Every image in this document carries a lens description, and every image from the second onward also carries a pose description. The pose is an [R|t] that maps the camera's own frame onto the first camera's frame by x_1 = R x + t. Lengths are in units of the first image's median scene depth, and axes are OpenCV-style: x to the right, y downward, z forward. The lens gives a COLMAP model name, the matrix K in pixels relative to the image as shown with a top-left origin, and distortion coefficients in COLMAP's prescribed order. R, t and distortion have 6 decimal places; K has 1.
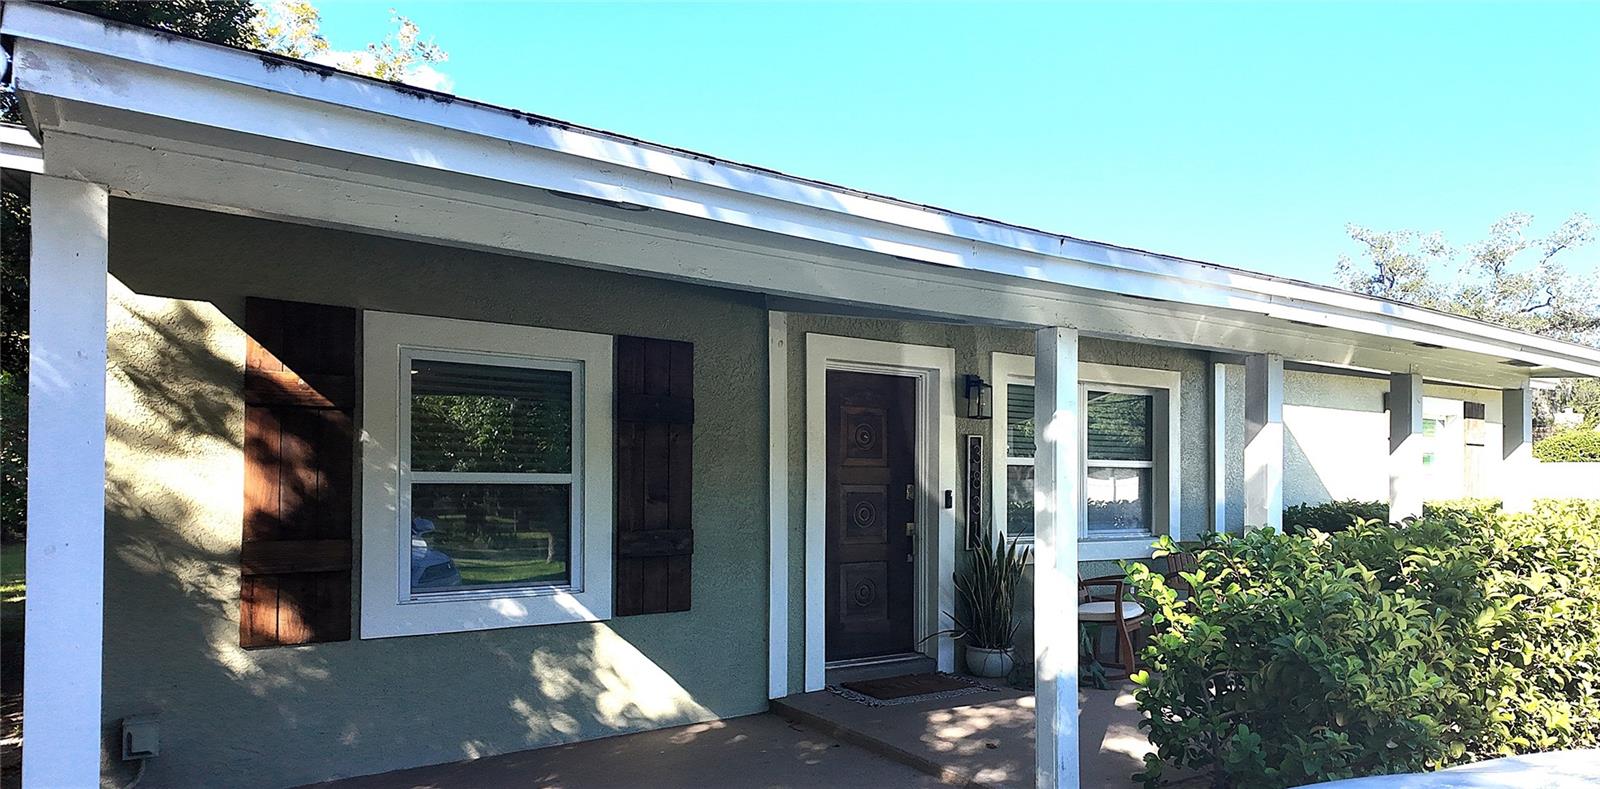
lens RADIAL K [[945.8, 0, 836.3], [0, 945.8, 482.5], [0, 0, 1]] dist [0.038096, -0.000107]
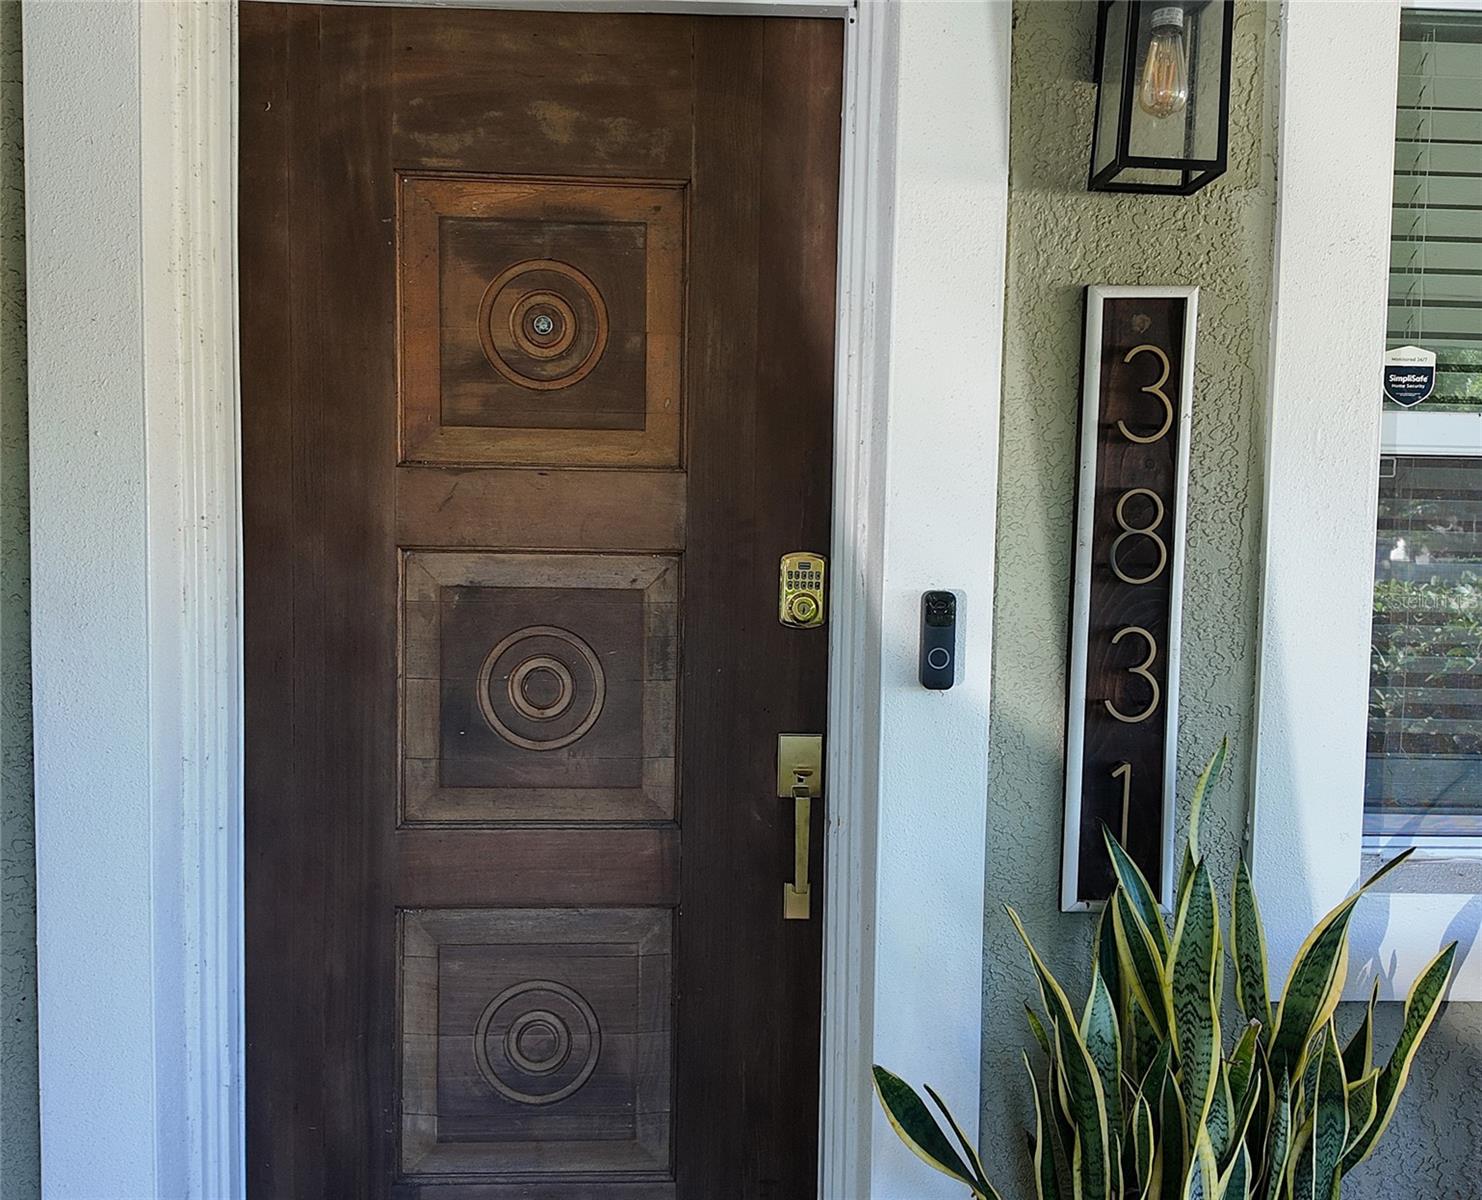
lens RADIAL K [[1274.0, 0, 741.0], [0, 1274.0, 600.0], [0, 0, 1]] dist [0.087745, -0.001879]
pose [[0.840781, 0.045877, -0.539427, 0.221827], [-0.007934, 0.997340, 0.072455, -0.008078], [0.541317, -0.056639, 0.838909, 0.766855]]
